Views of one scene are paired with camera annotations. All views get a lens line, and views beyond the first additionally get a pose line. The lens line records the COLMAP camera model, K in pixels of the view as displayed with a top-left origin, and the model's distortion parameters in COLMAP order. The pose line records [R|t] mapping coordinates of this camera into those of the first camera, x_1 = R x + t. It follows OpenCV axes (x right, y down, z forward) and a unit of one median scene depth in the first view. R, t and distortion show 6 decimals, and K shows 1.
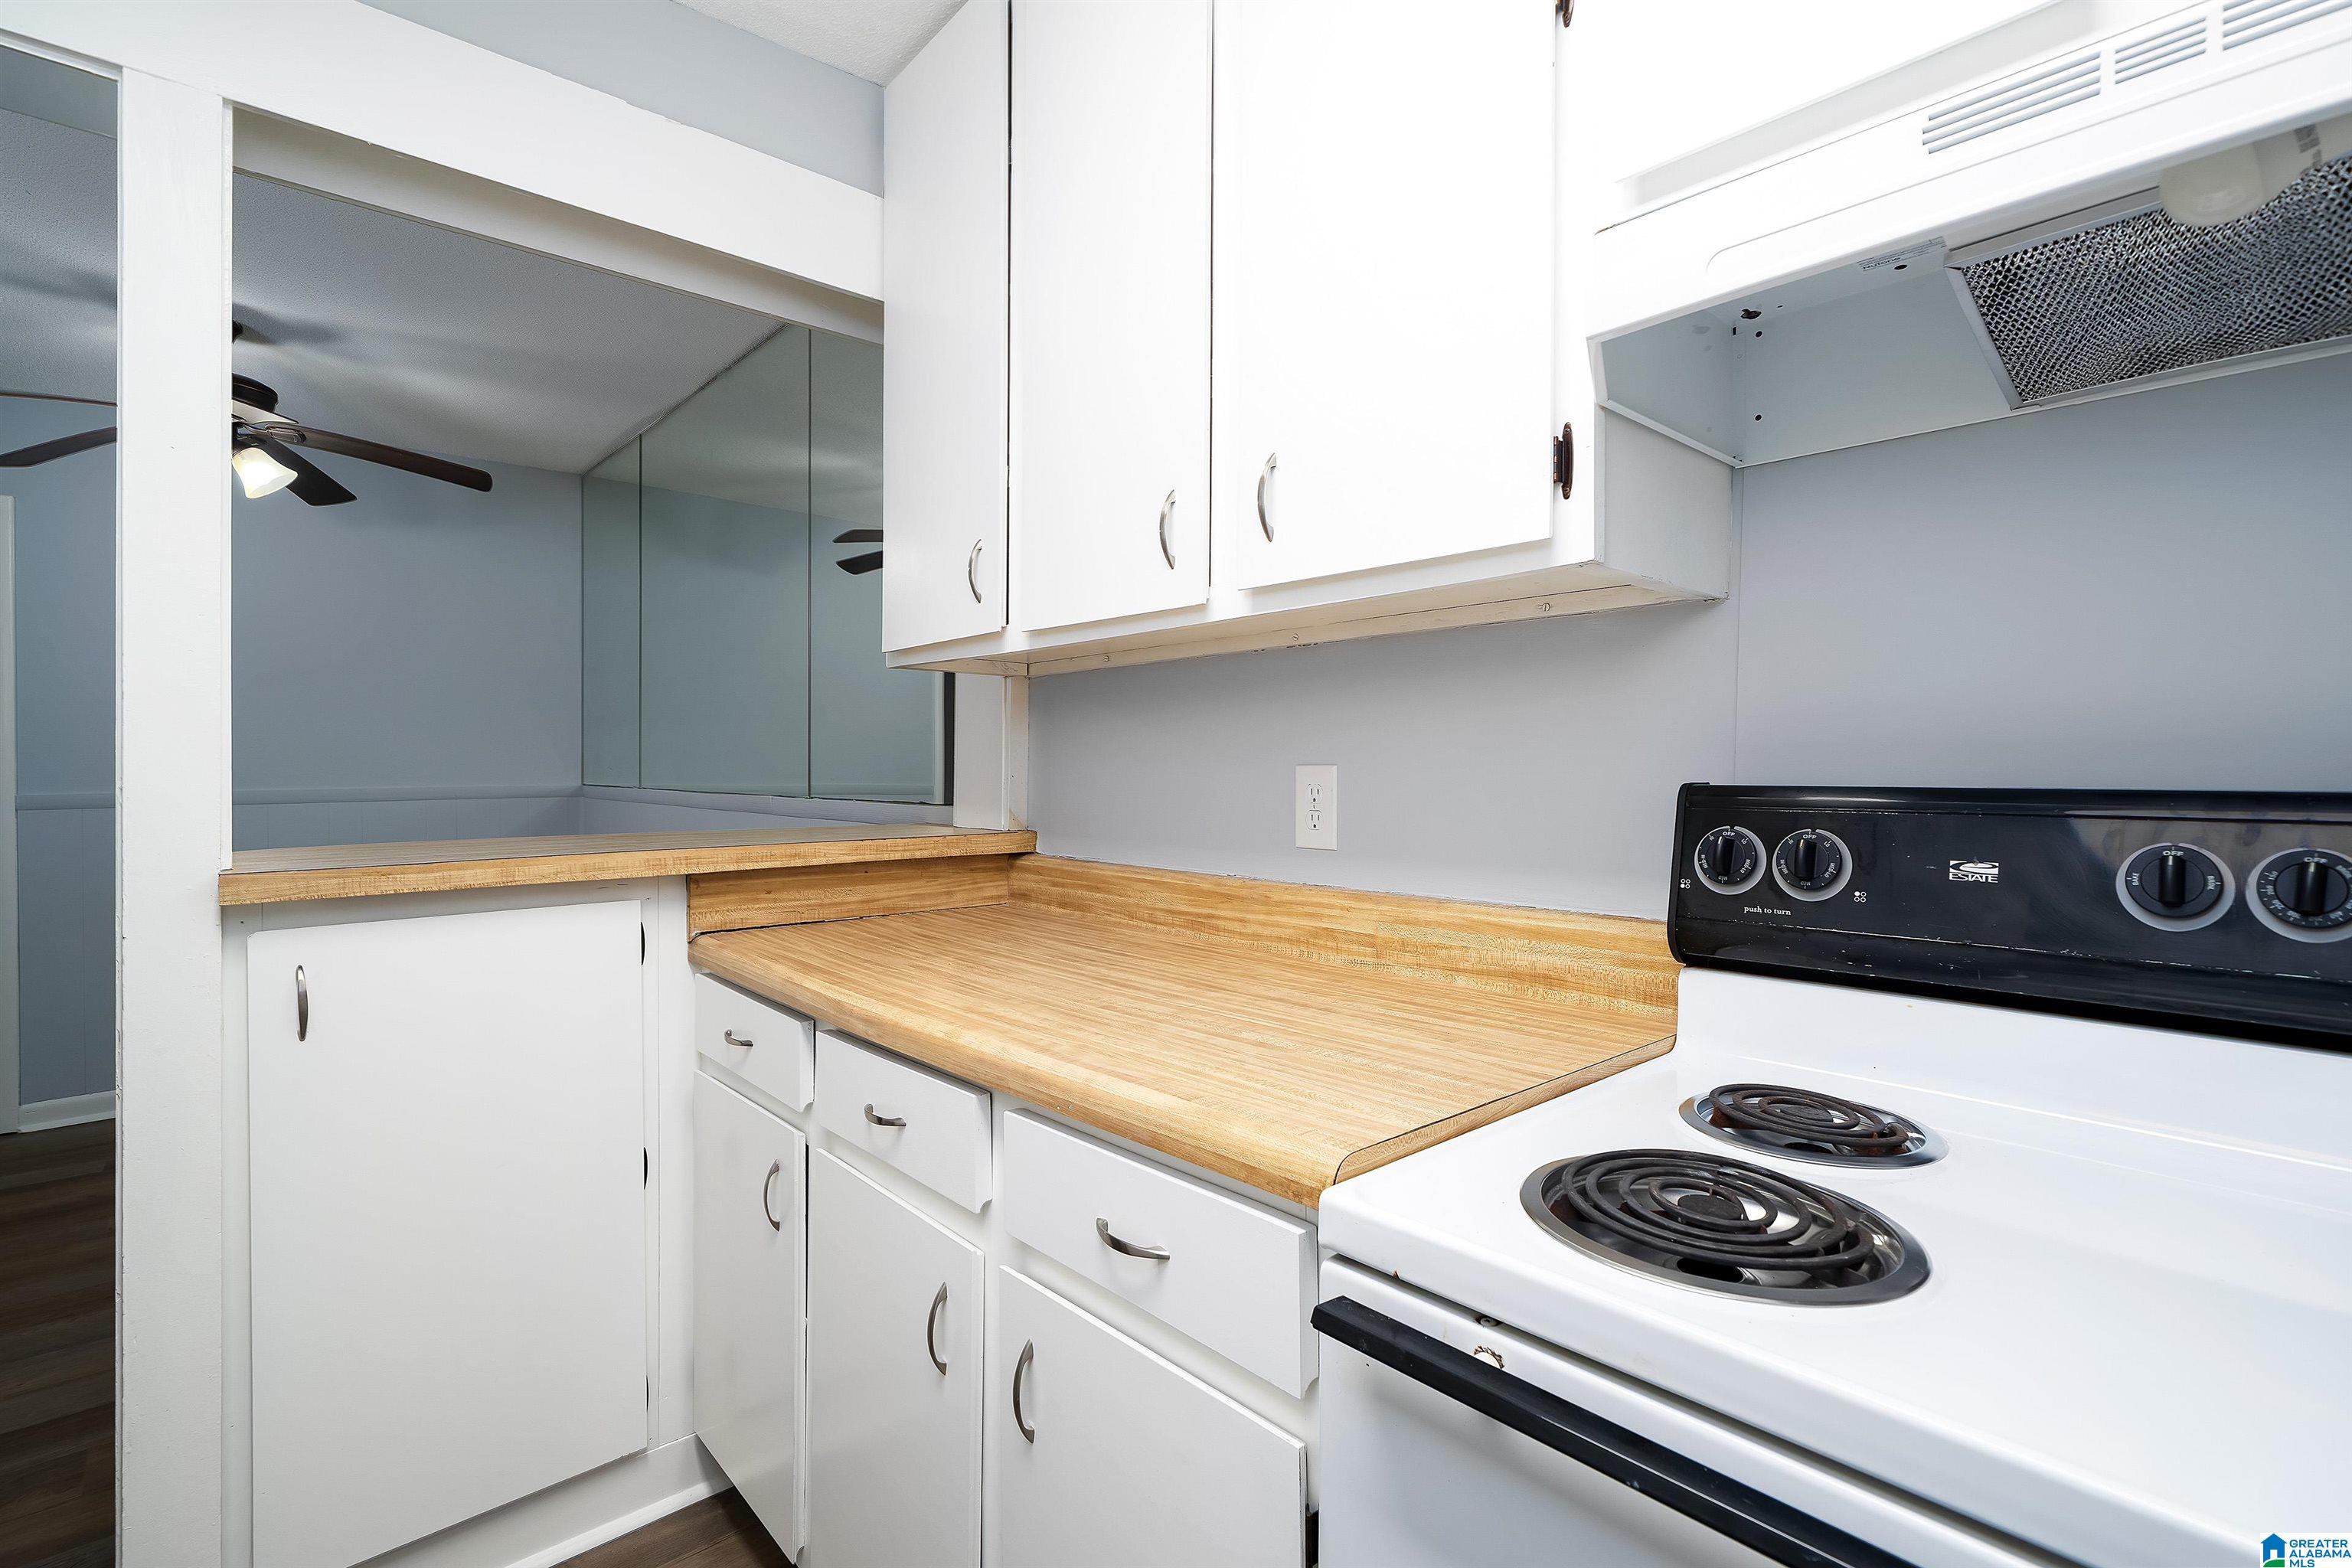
lens RADIAL K [[1075.1, 0, 1174.4], [0, 1075.1, 772.3], [0, 0, 1]] dist [-0.000323, 0.000598]
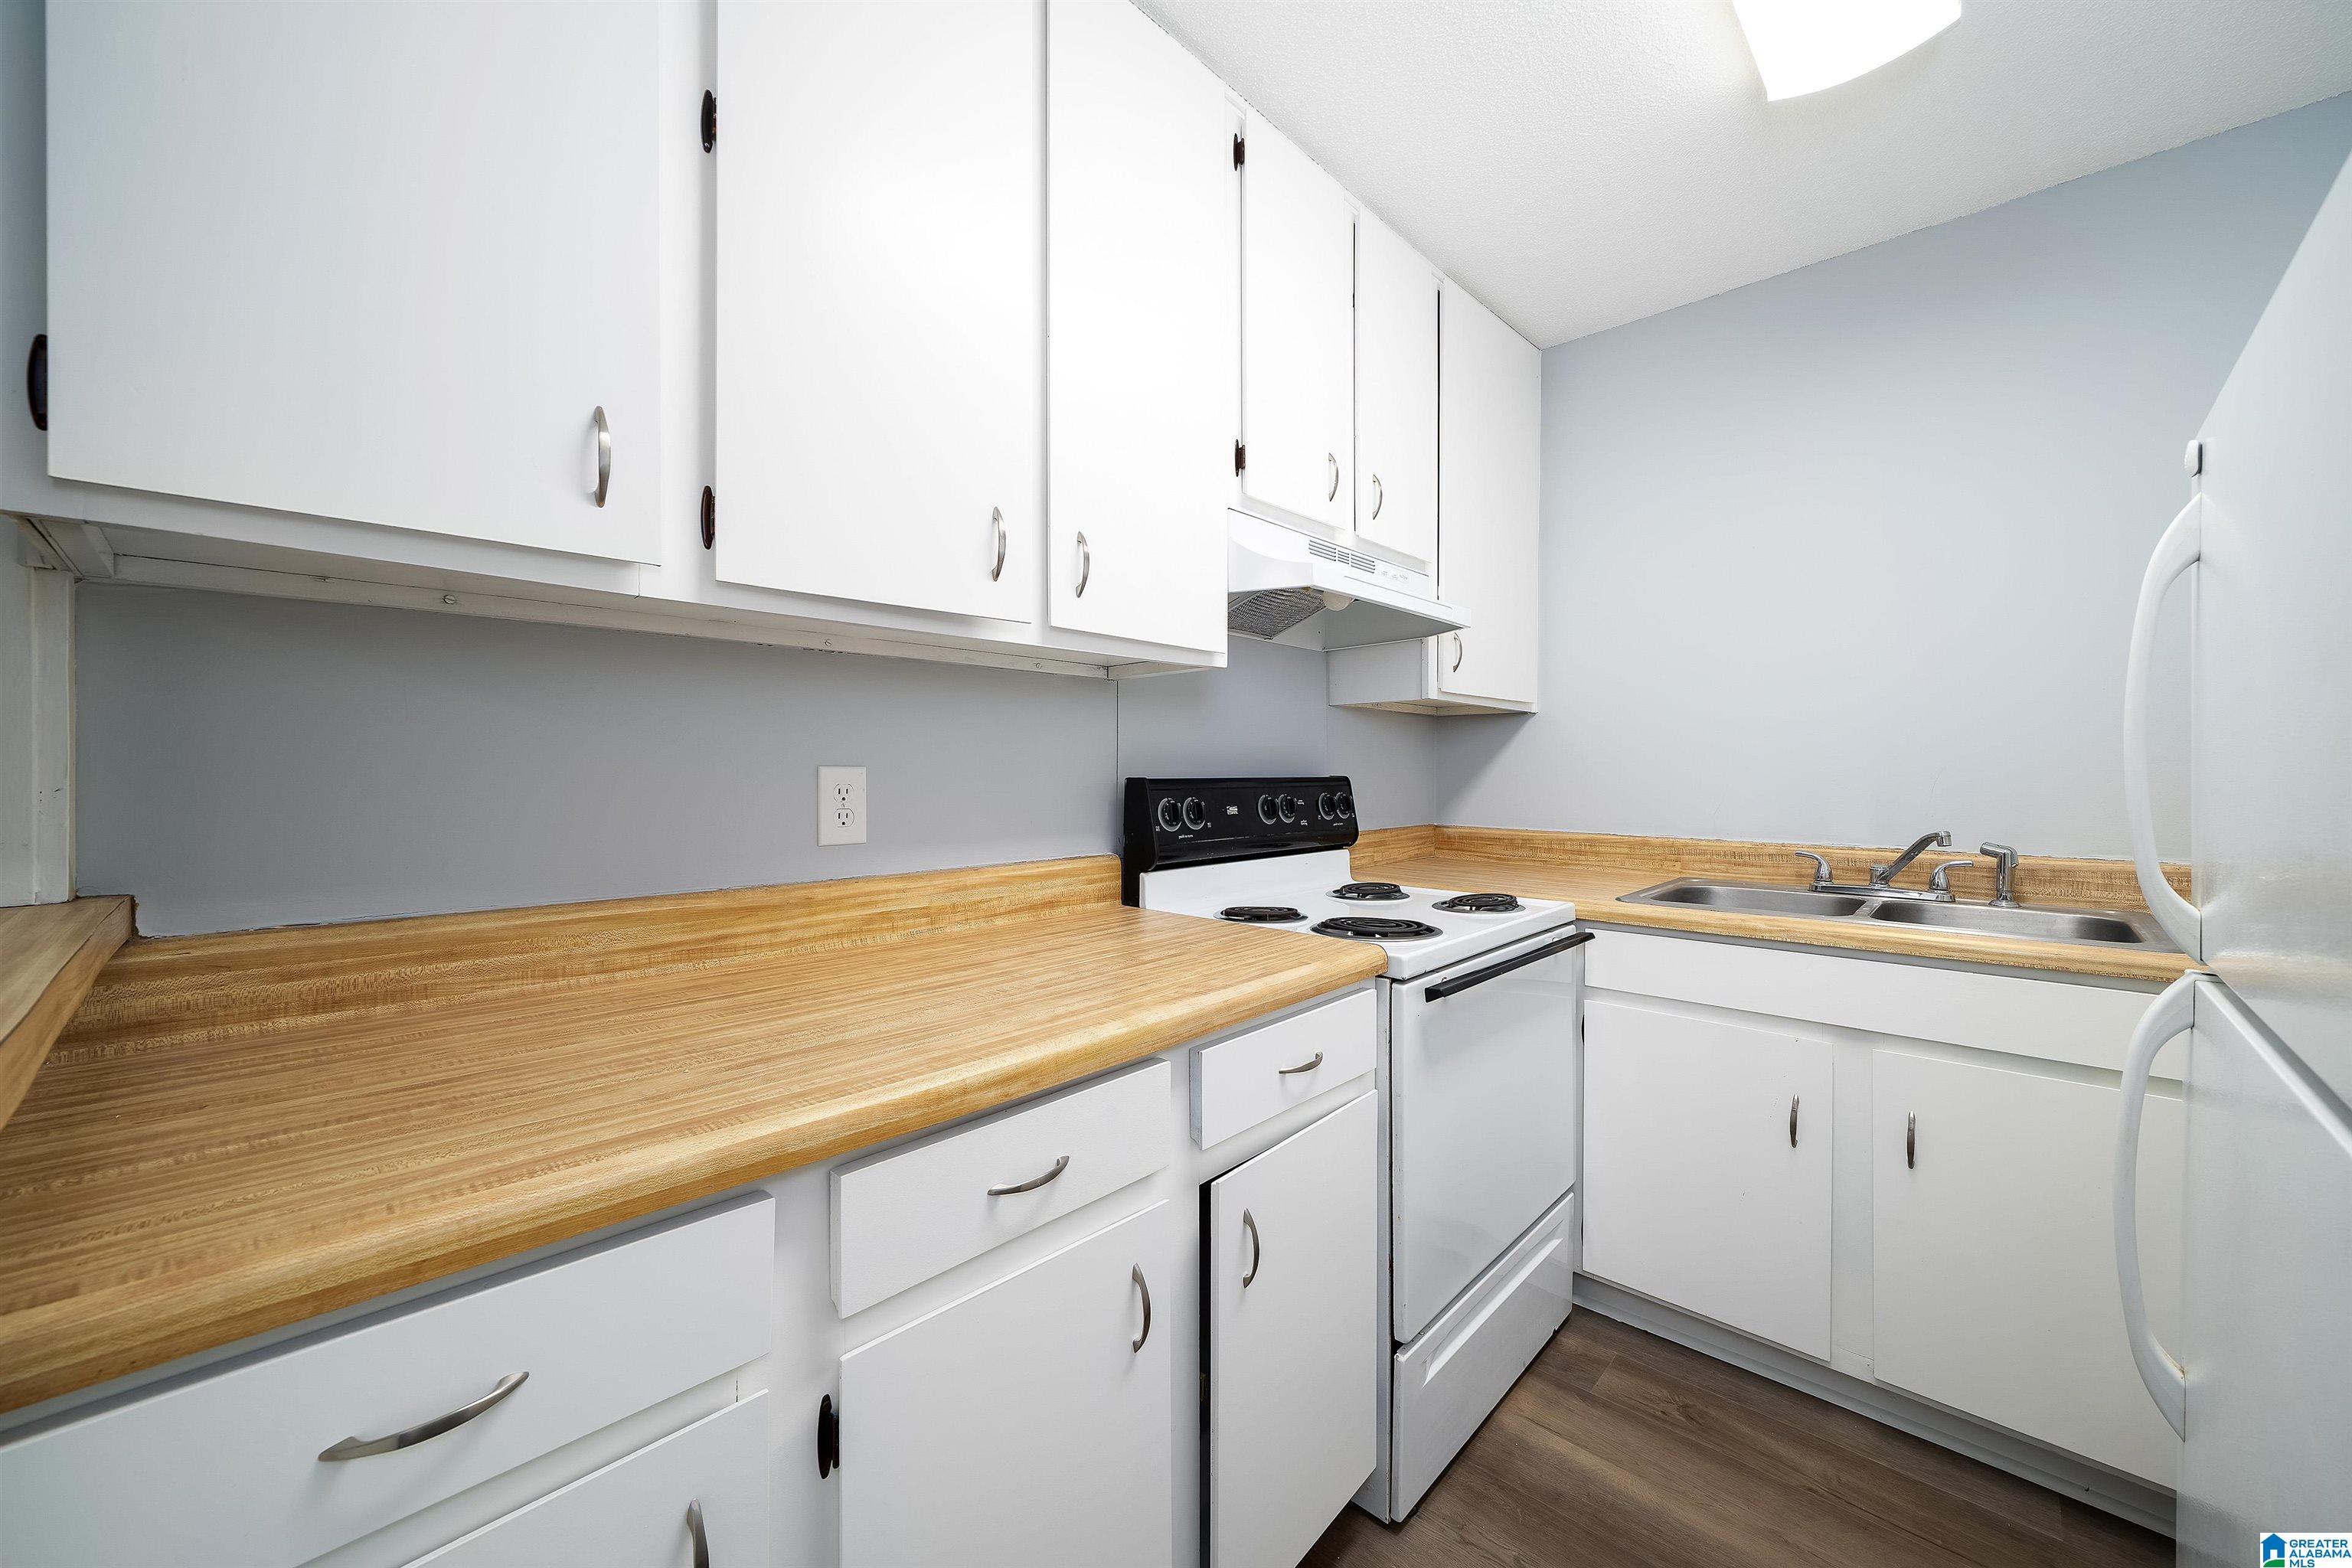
lens RADIAL K [[873.9, 0, 1159.9], [0, 873.9, 780.2], [0, 0, 1]] dist [-0.000764, -0.000038]
pose [[-0.068637, -0.005727, 0.997625, -0.854505], [0.006001, 0.999963, 0.006153, 0.004279], [-0.997624, 0.006409, -0.068600, 0.843792]]
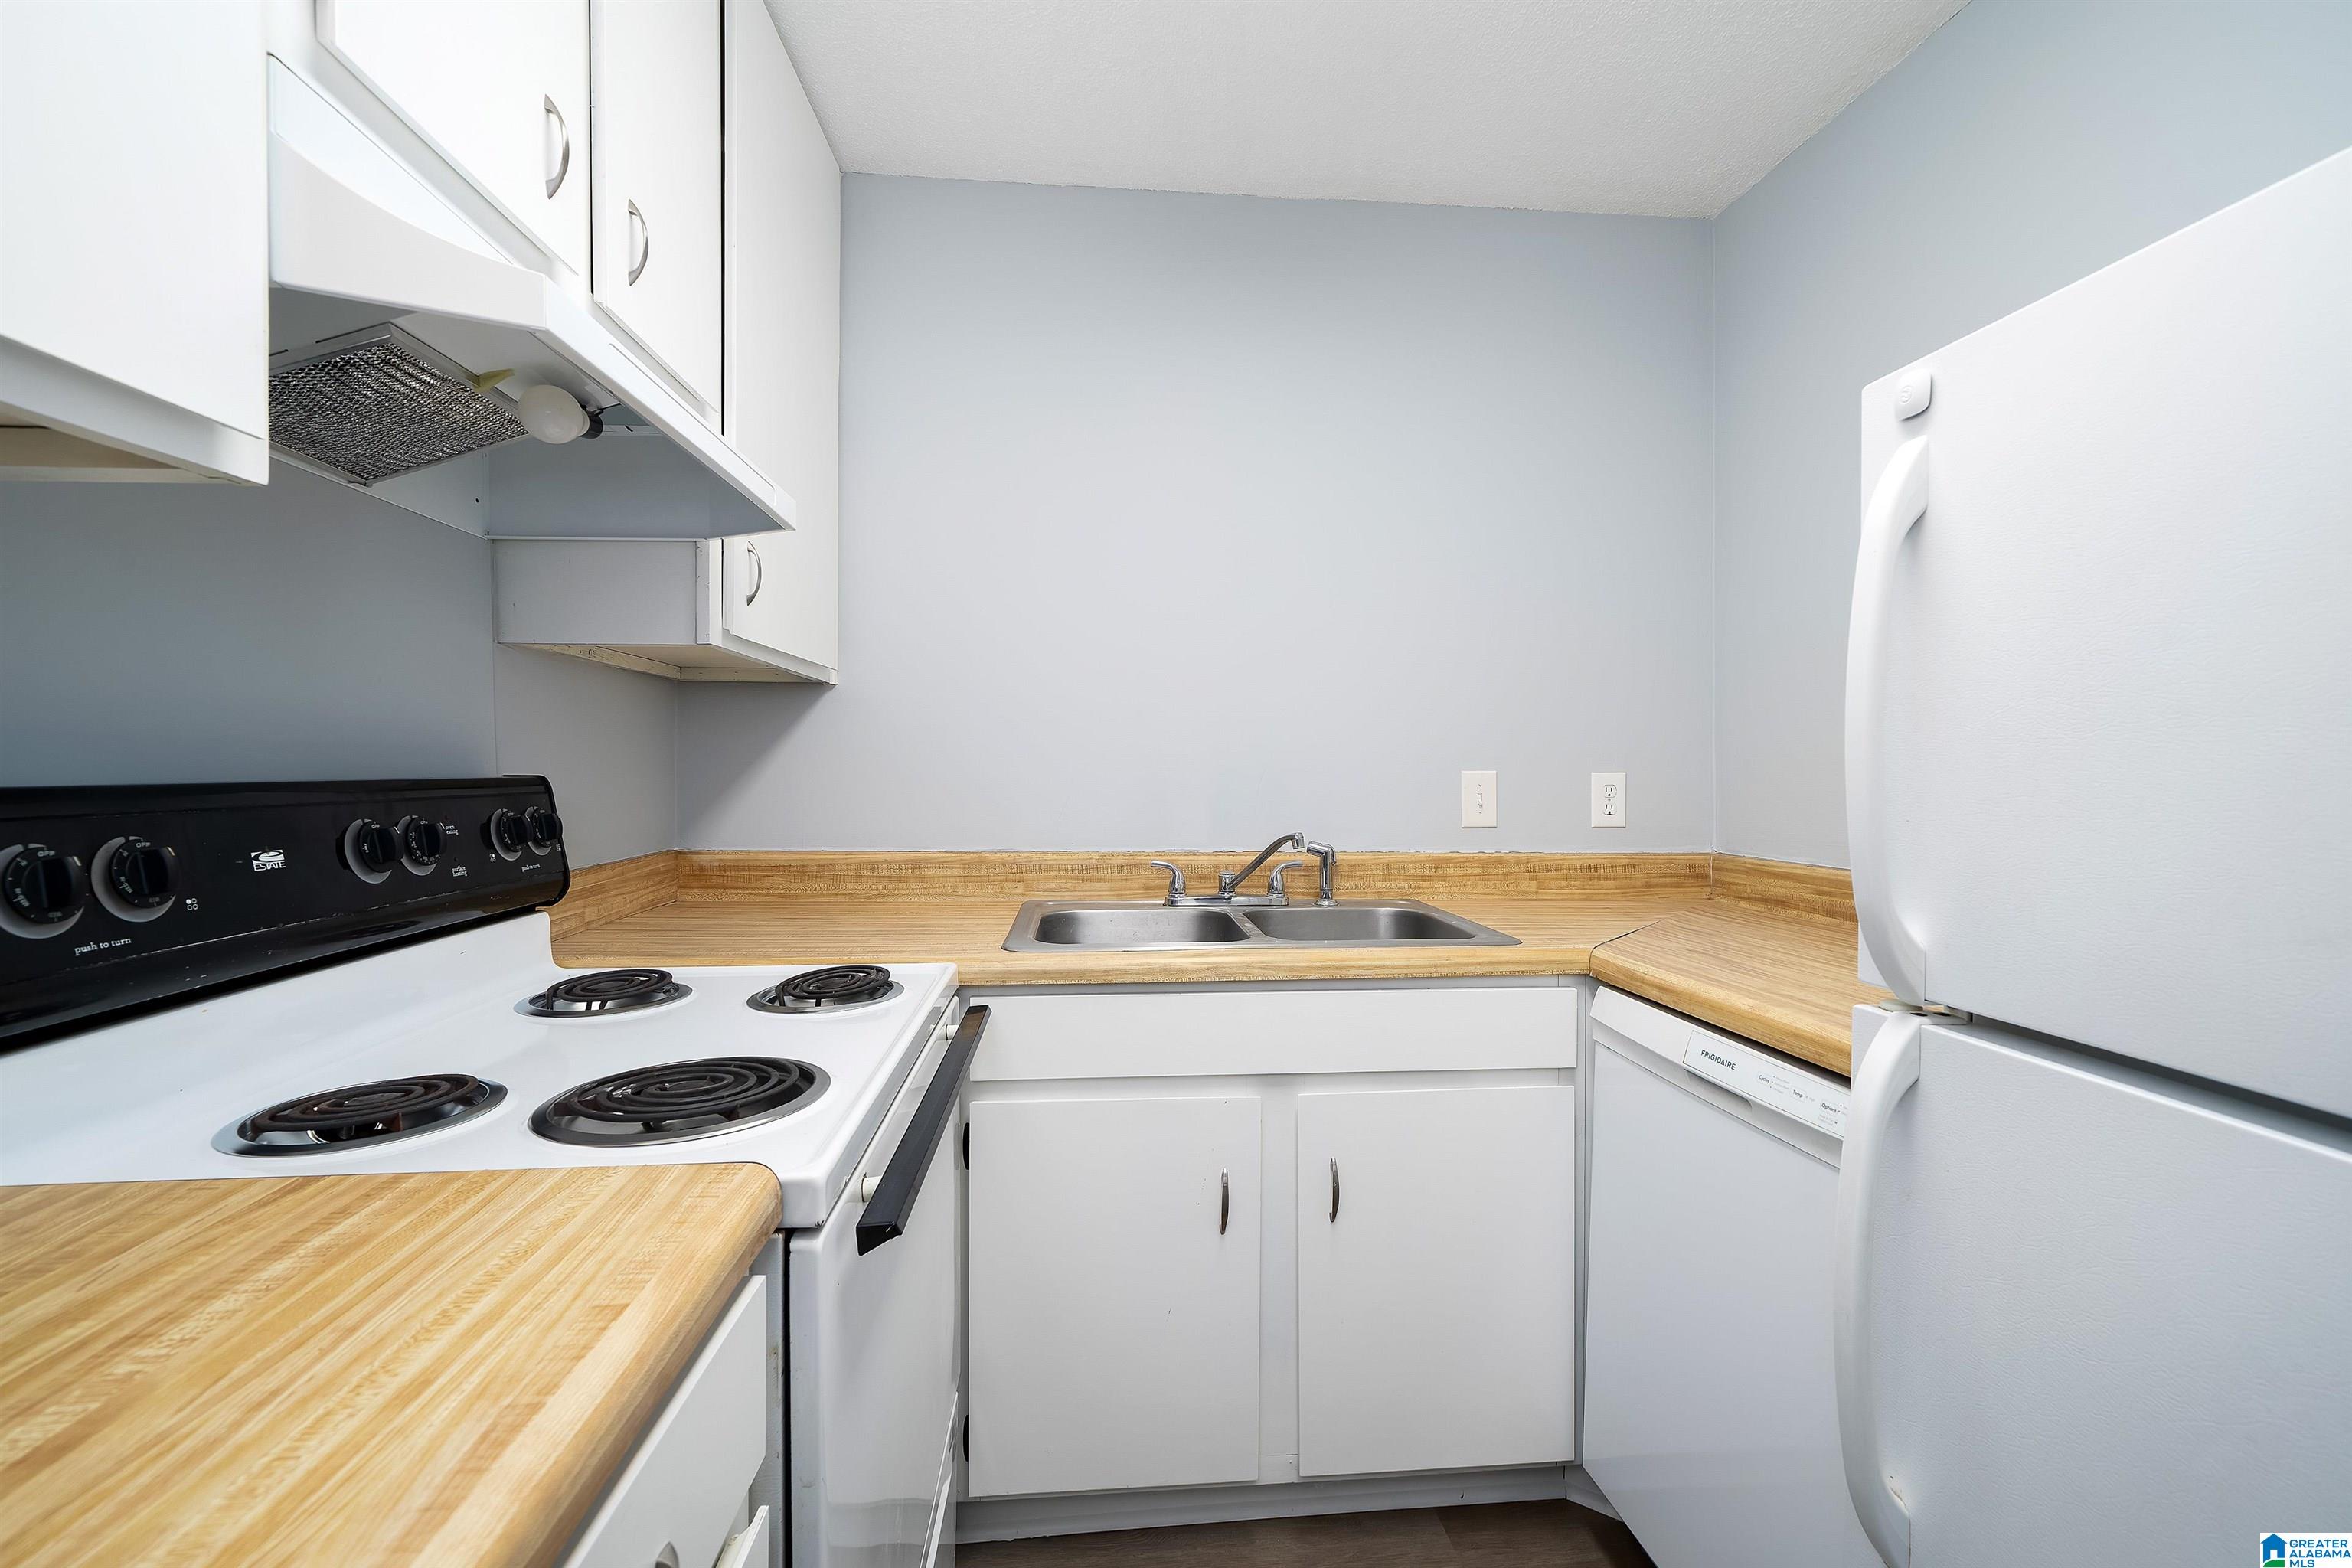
lens RADIAL K [[985.0, 0, 1184.6], [0, 985.0, 776.6], [0, 0, 1]] dist [-0.006262, 0.000517]
pose [[-0.804901, -0.002546, 0.593403, -0.358788], [0.004692, 0.999932, 0.010655, 0.002388], [-0.593390, 0.011361, -0.804835, 0.795569]]
